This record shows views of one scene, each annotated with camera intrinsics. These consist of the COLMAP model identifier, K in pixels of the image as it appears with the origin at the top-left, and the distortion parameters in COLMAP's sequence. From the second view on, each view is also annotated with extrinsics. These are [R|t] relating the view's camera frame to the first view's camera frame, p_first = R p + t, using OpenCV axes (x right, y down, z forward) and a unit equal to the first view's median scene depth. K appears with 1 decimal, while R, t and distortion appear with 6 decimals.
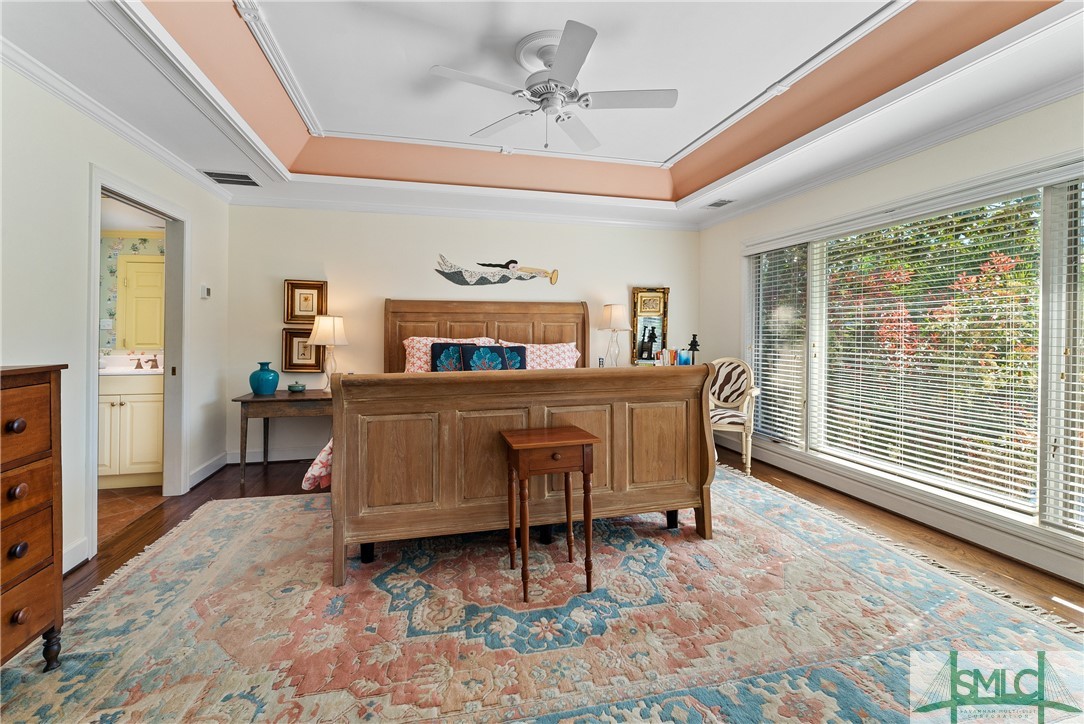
lens RADIAL K [[454.2, 0, 542.2], [0, 454.2, 332.3], [0, 0, 1]] dist [-0.001340, -0.000092]
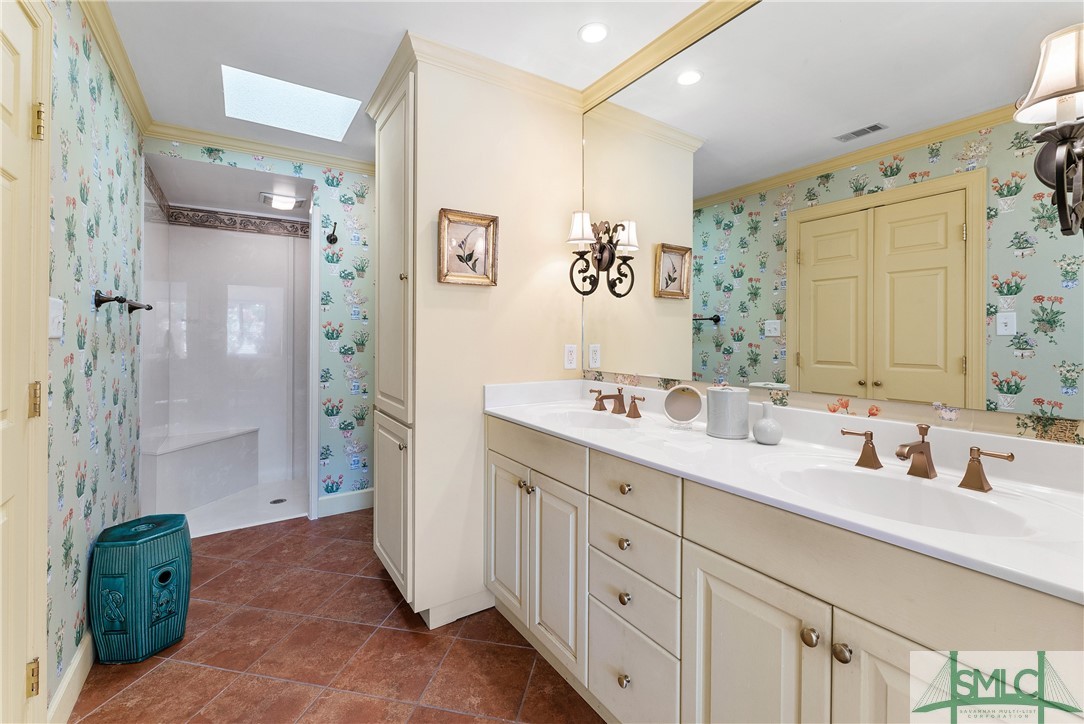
lens RADIAL K [[454.2, 0, 542.2], [0, 454.2, 332.3], [0, 0, 1]] dist [-0.001340, -0.000092]
pose [[0.334942, -0.014091, -0.942133, -0.478717], [0.002854, 0.999899, -0.013940, -0.003915], [0.942234, 0.001980, 0.334948, 0.491771]]
